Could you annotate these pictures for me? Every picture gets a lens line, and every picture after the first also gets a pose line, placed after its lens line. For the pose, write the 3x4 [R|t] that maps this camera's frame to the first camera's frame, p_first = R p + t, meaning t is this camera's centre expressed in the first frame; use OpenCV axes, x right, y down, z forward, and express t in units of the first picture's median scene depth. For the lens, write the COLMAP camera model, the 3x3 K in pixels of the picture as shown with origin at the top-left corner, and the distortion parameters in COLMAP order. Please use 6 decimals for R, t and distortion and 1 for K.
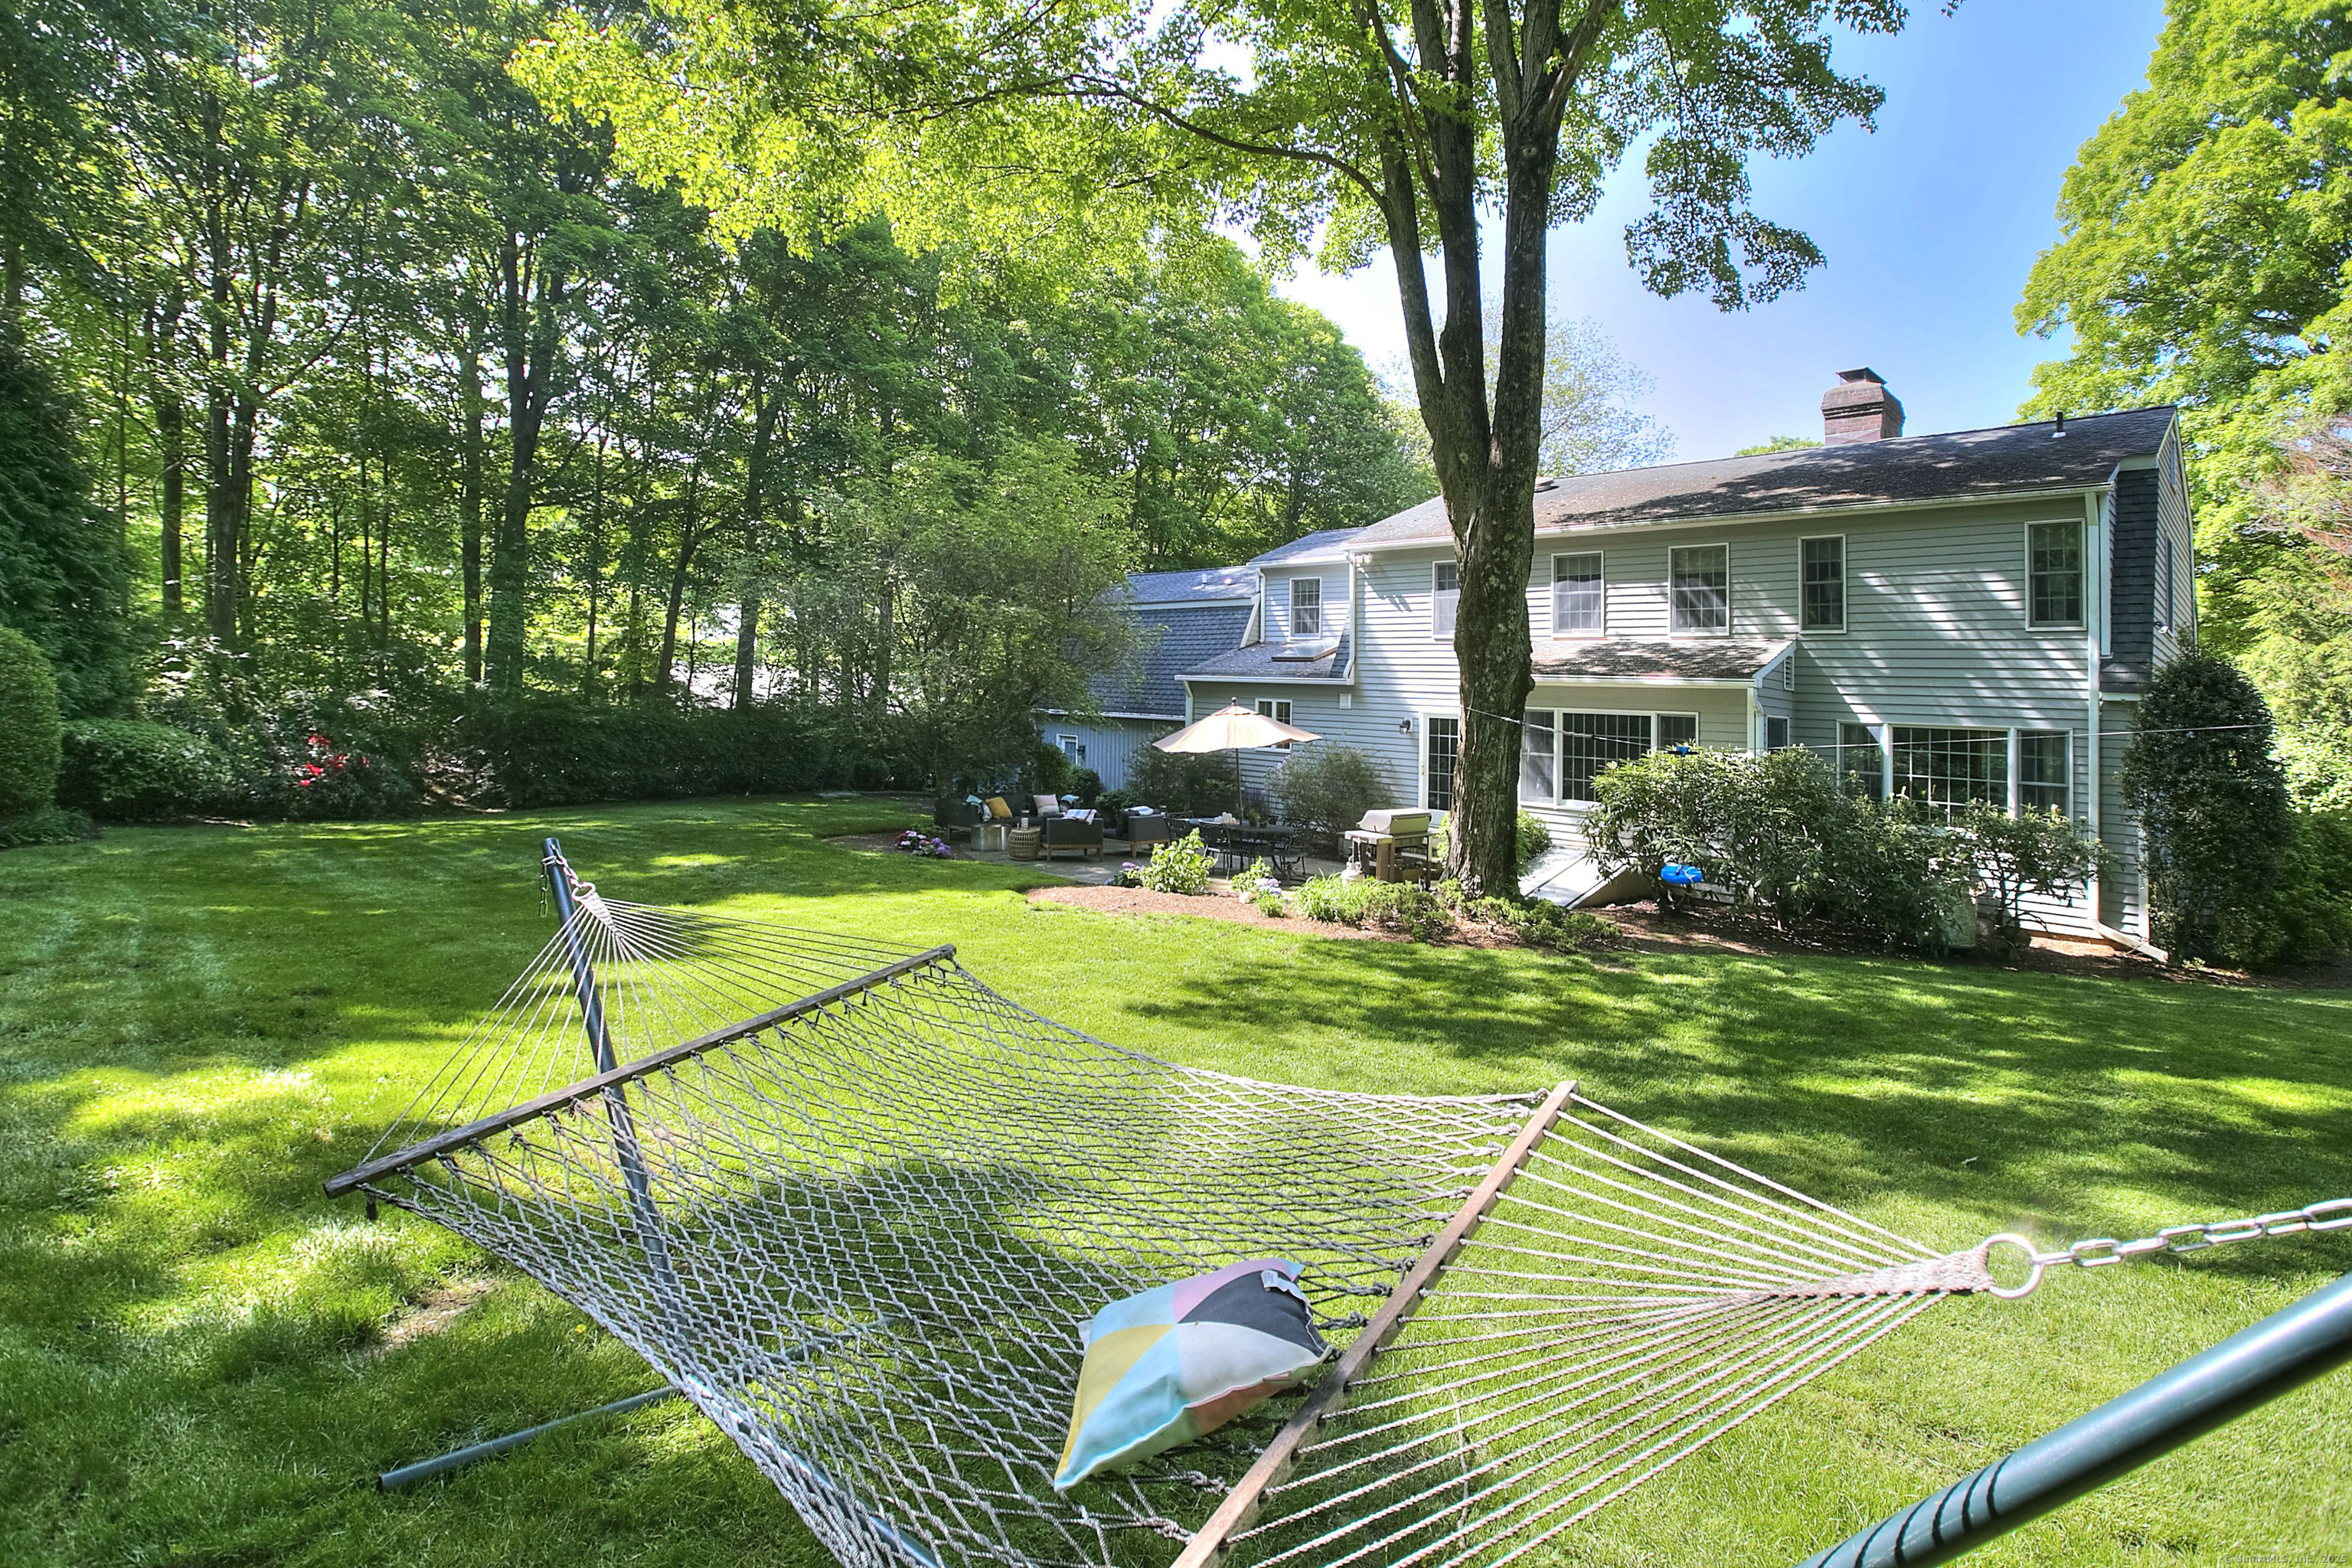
lens RADIAL K [[1085.2, 0, 1221.5], [0, 1085.2, 760.9], [0, 0, 1]] dist [-0.022754, 0.000556]
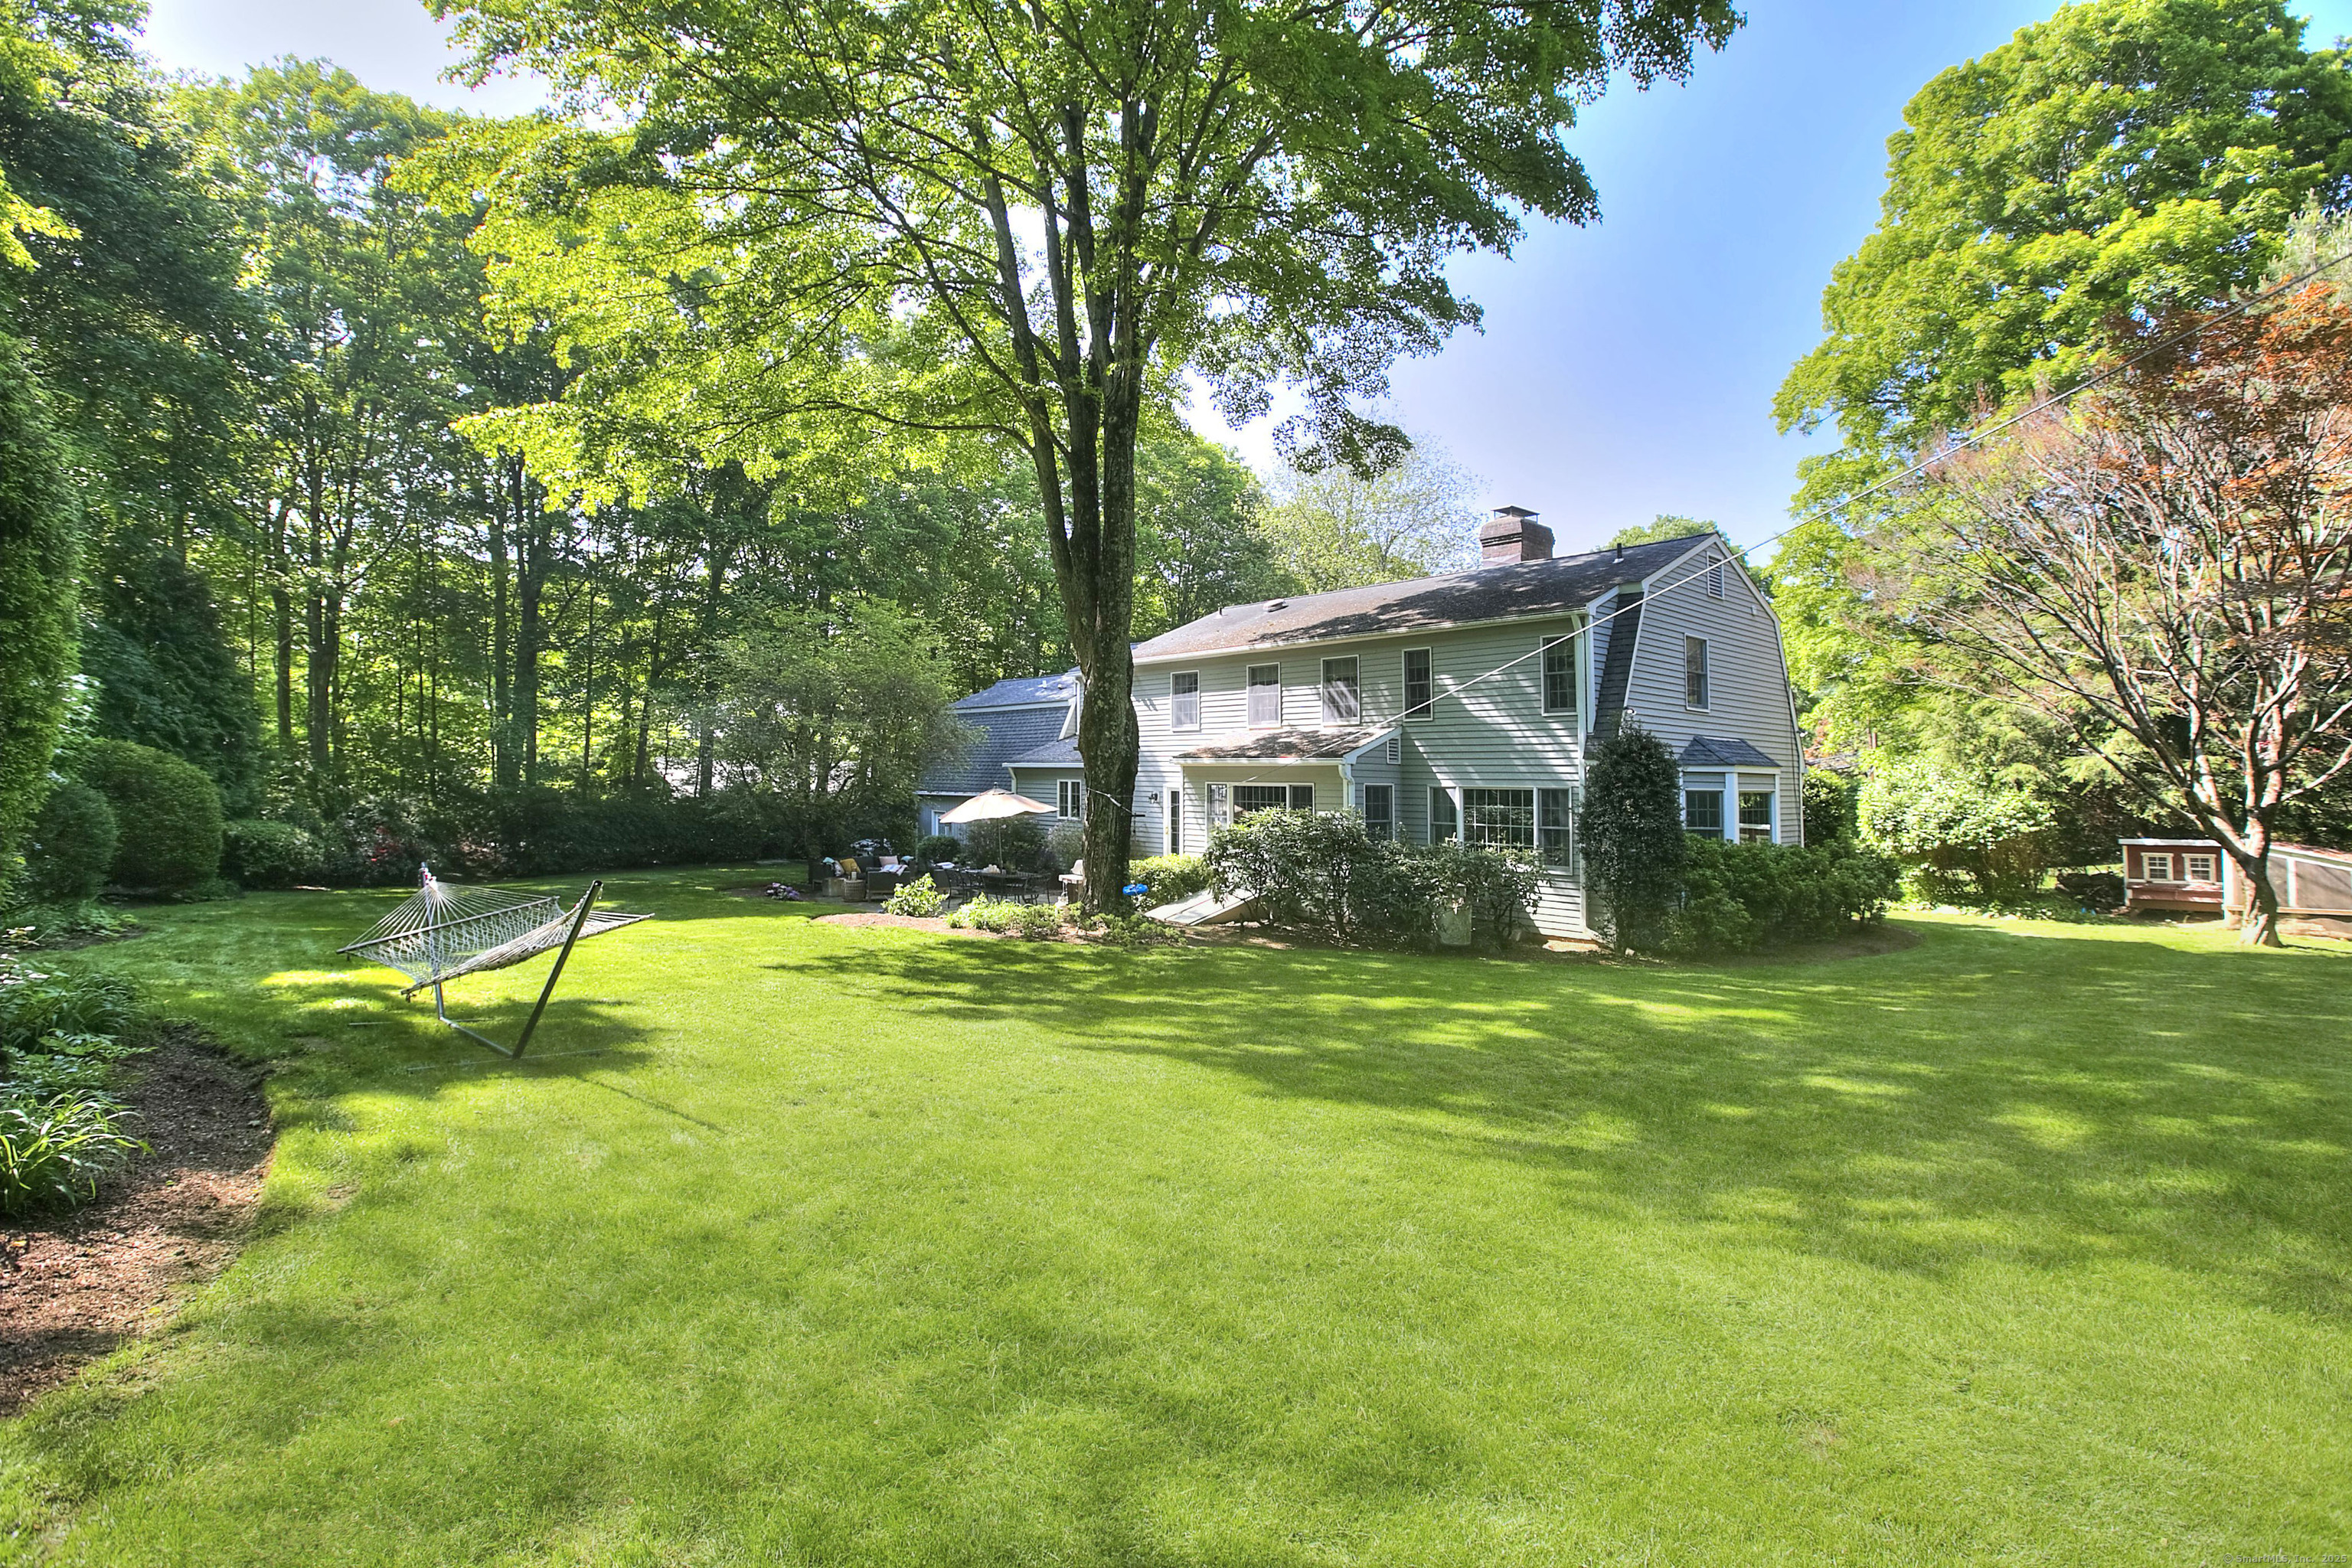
lens RADIAL K [[1085.2, 0, 1172.1], [0, 1085.2, 789.5], [0, 0, 1]] dist [-0.022754, 0.000556]
pose [[0.996191, -0.030535, -0.081671, 0.340029], [0.027752, 0.999002, -0.034998, 0.006440], [0.082659, 0.032599, 0.996045, -0.357564]]
